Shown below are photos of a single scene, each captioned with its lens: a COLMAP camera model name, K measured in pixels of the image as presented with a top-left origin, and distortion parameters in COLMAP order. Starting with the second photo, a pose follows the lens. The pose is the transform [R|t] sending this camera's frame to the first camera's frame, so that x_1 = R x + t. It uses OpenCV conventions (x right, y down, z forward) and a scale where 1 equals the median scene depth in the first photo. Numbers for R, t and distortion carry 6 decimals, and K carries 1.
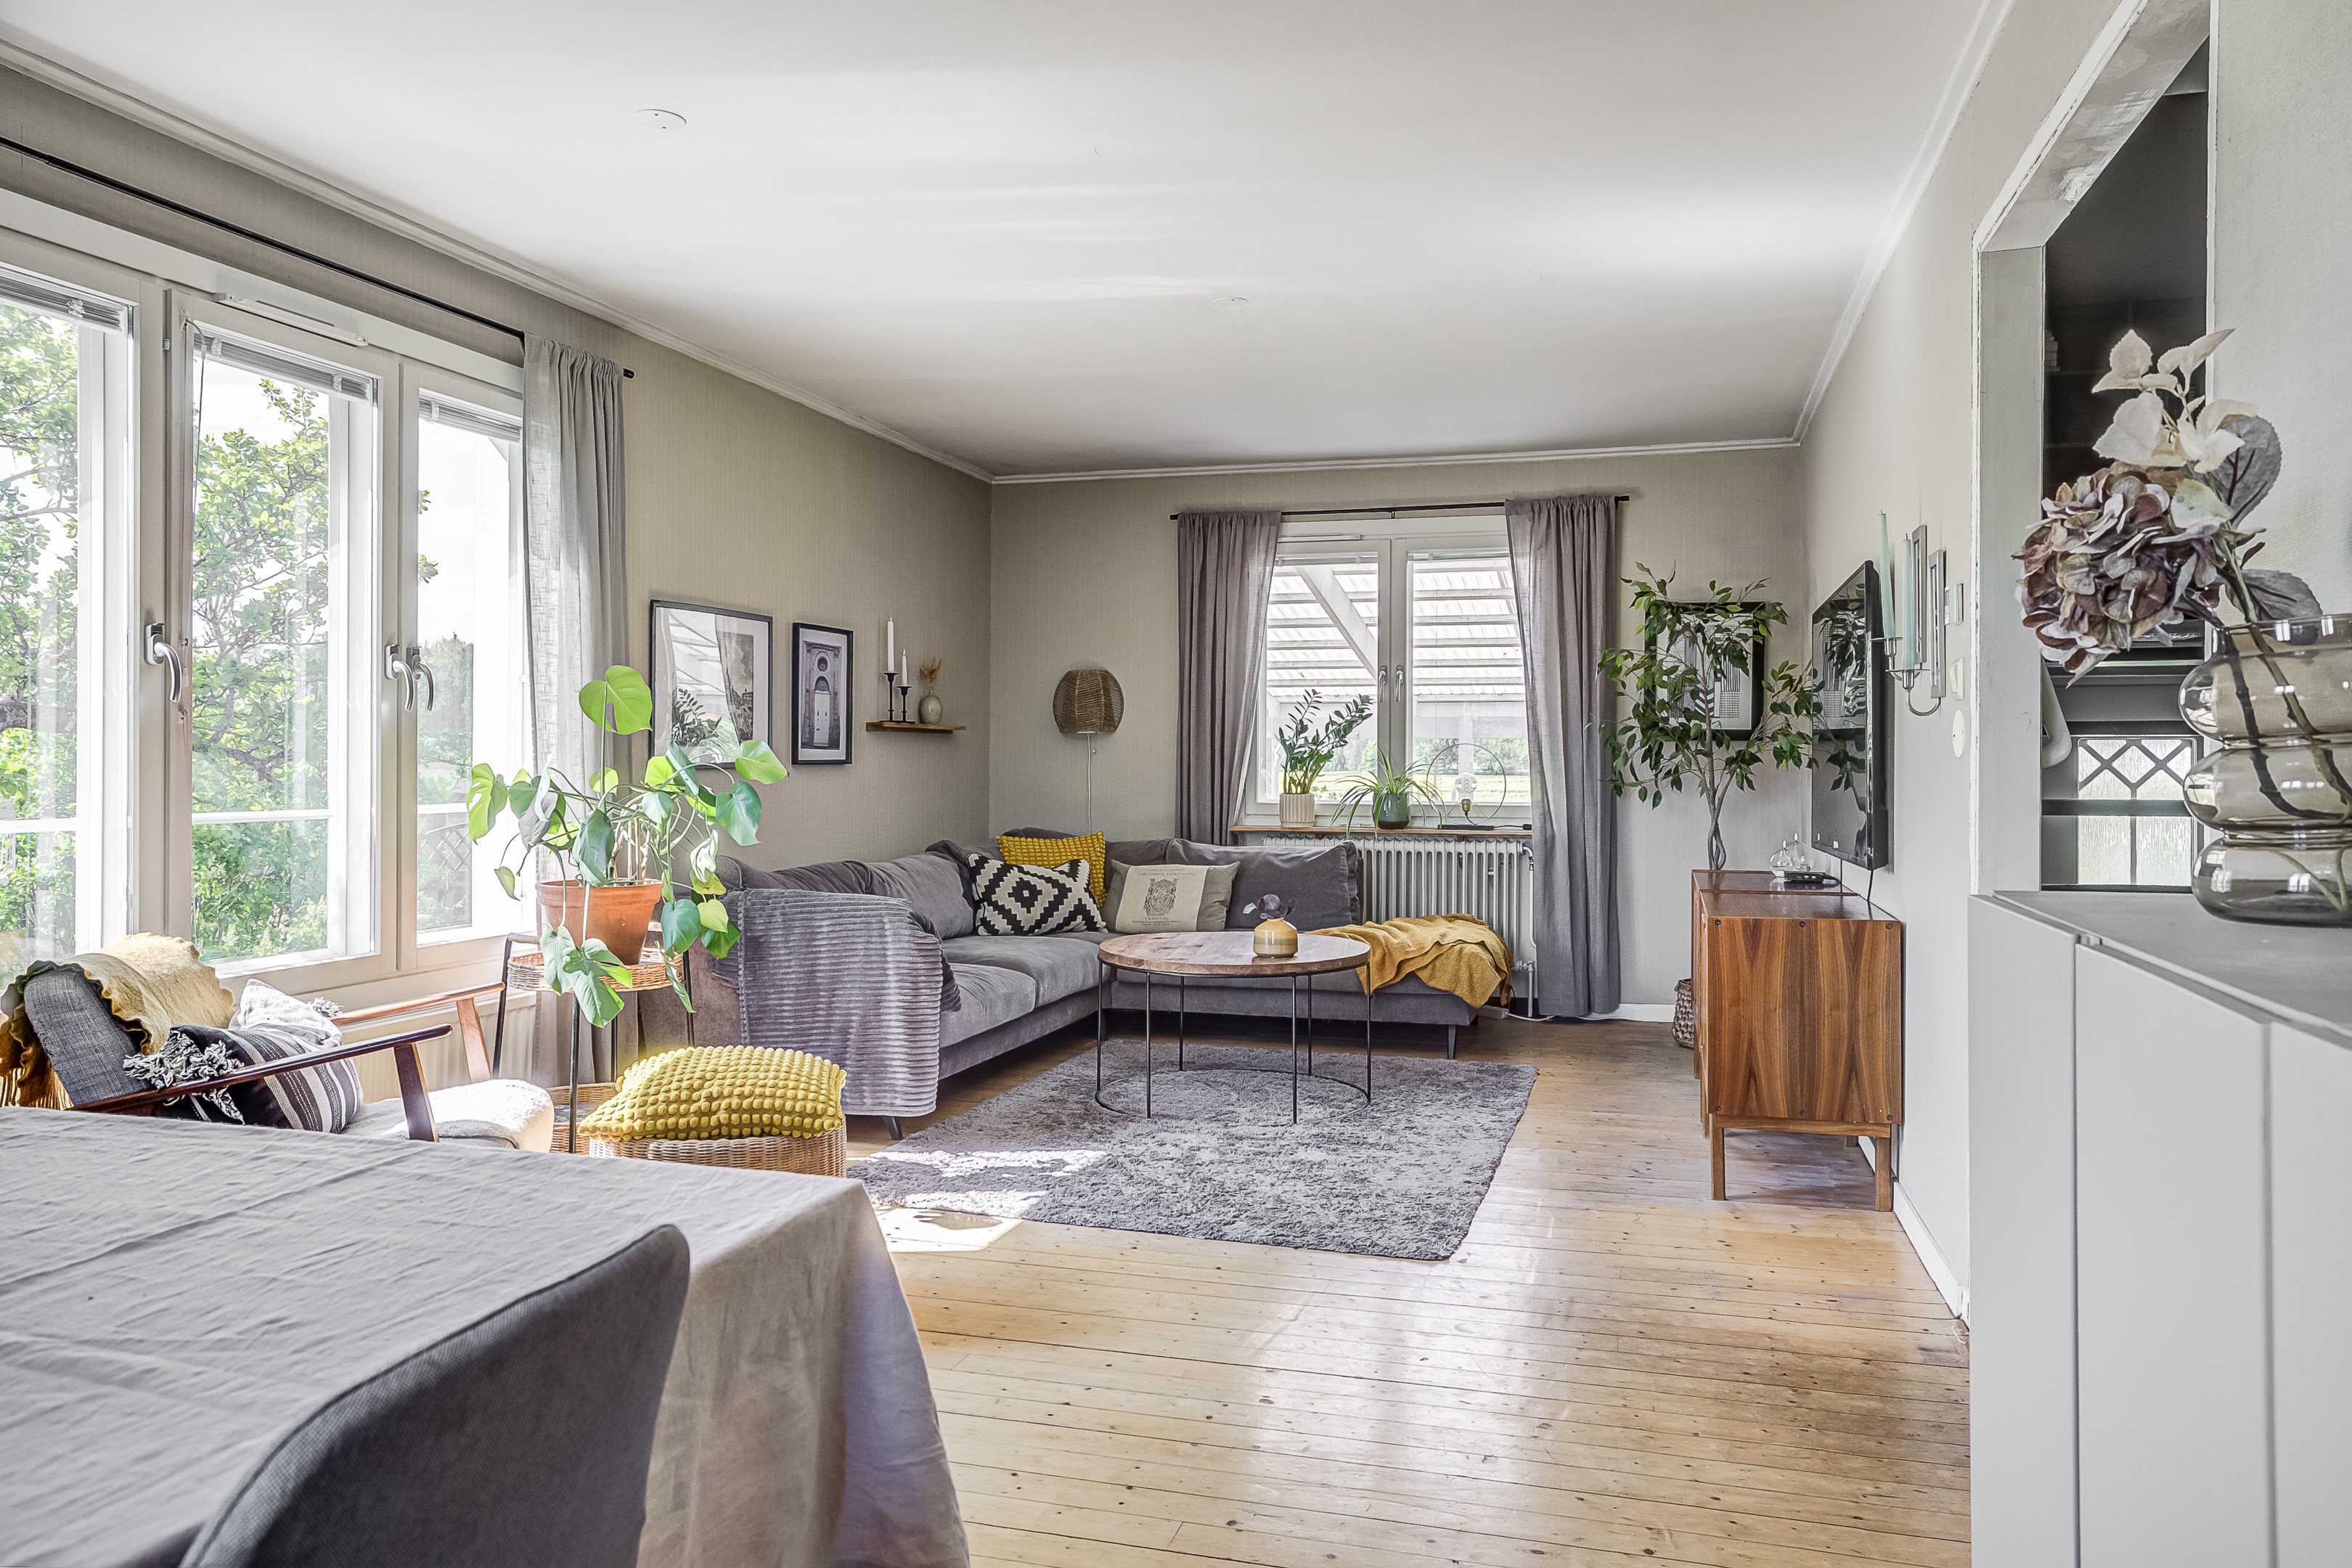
lens RADIAL K [[1636.2, 0, 1172.8], [0, 1636.2, 781.9], [0, 0, 1]] dist [0.001259, -0.000186]
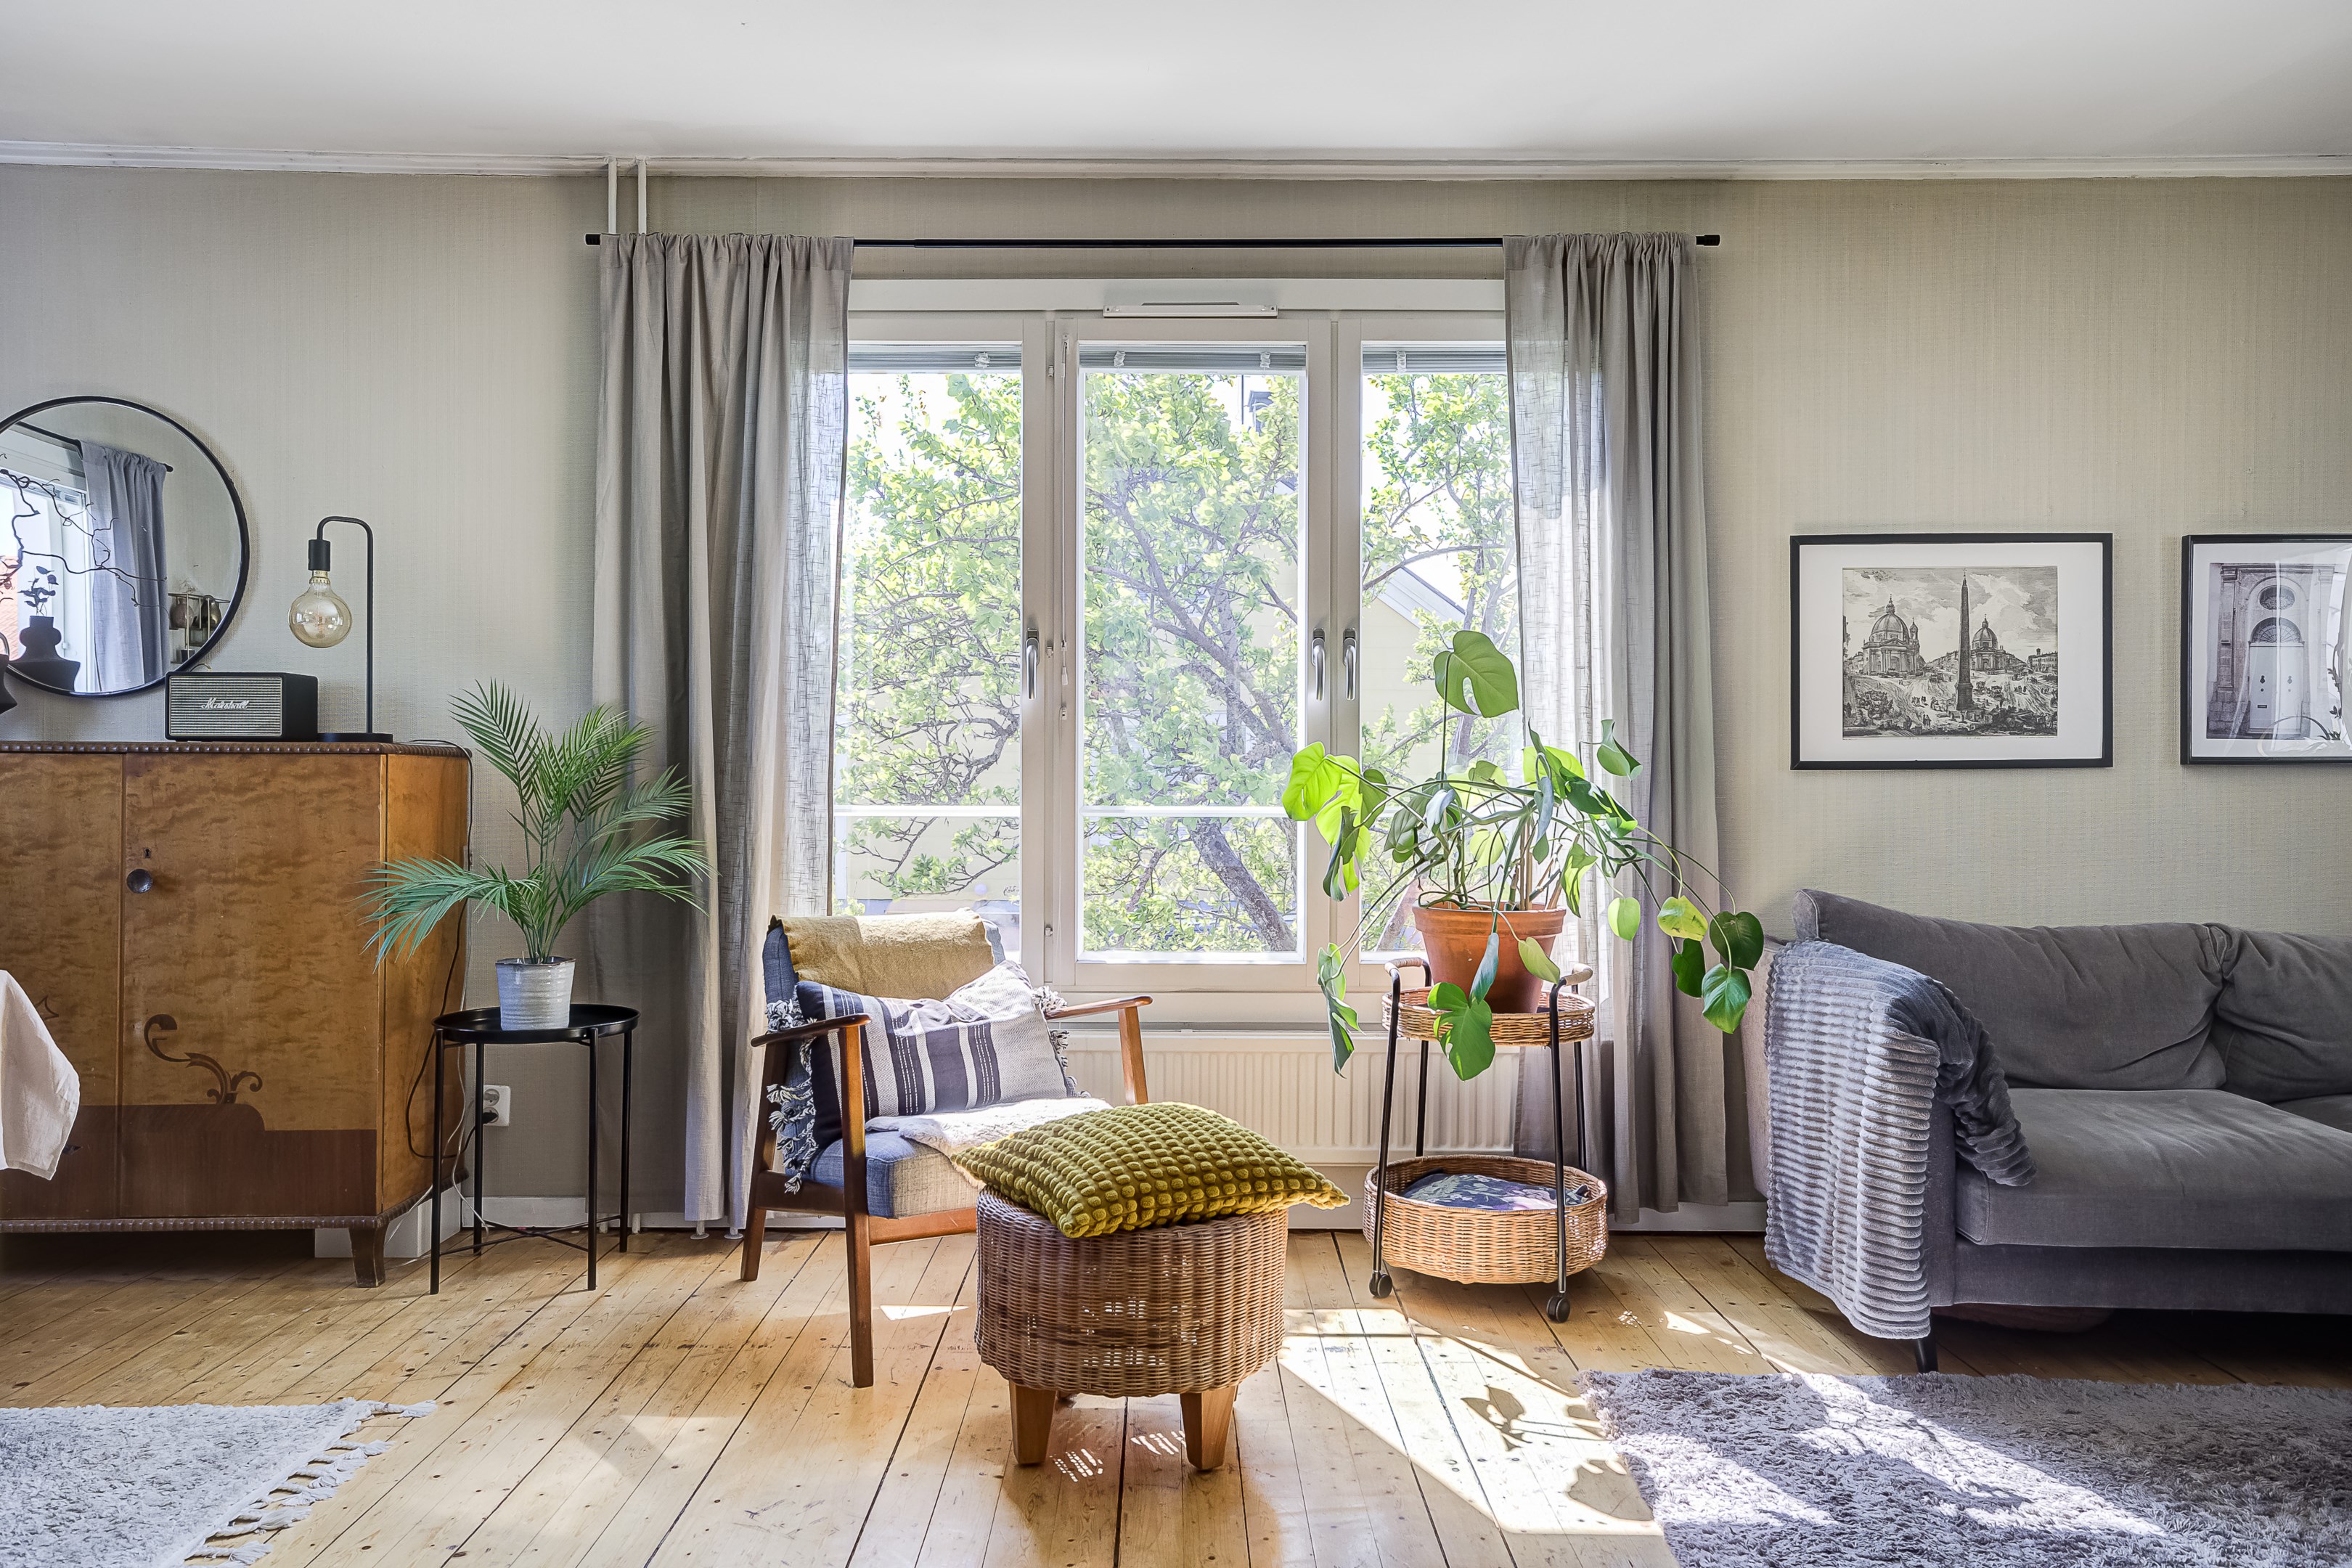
lens RADIAL K [[1720.3, 0, 1176.0], [0, 1720.3, 784.0], [0, 0, 1]] dist [0.033774, 0.003064]
pose [[0.280799, -0.006402, -0.959745, 0.272472], [-0.017689, 0.999773, -0.011845, 0.010714], [0.959604, 0.020303, 0.280622, 0.408928]]
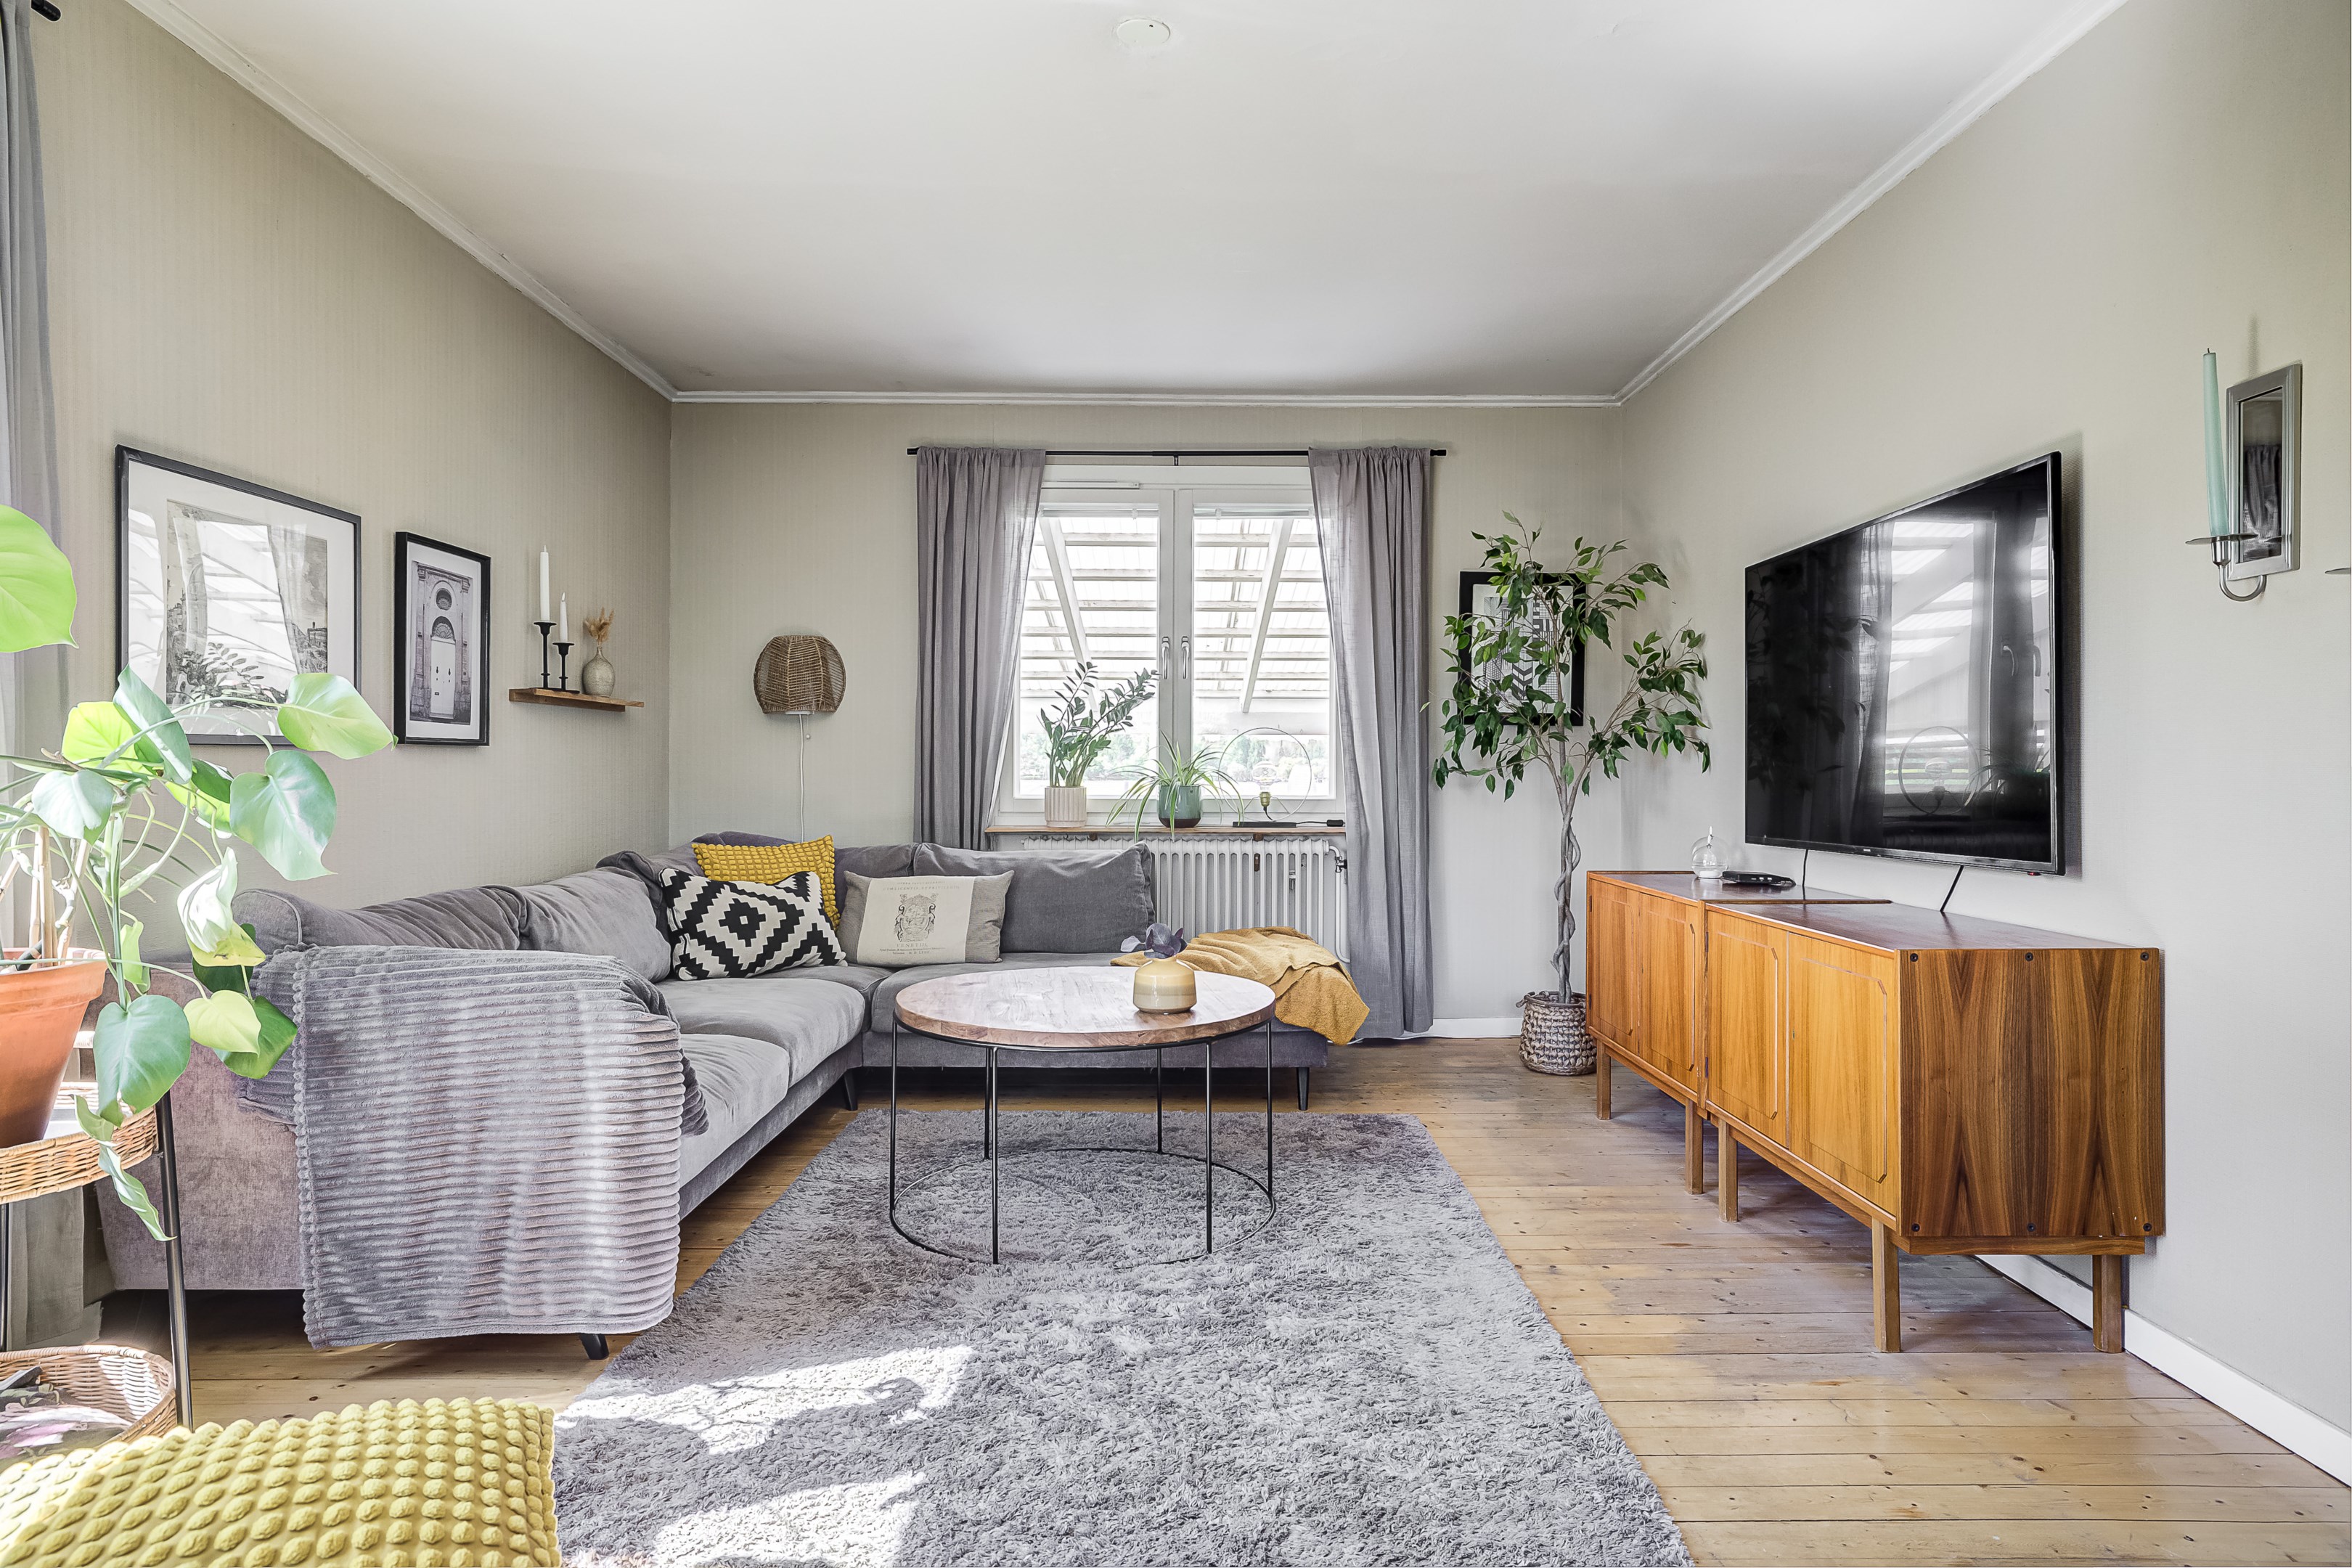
lens RADIAL K [[1371.5, 0, 1176.0], [0, 1371.5, 784.0], [0, 0, 1]] dist [-0.023563, 0.037127]
pose [[0.956519, -0.004247, 0.291638, -0.082587], [0.004892, 0.999987, -0.001482, 0.007636], [-0.291628, 0.002844, 0.956528, 0.340616]]
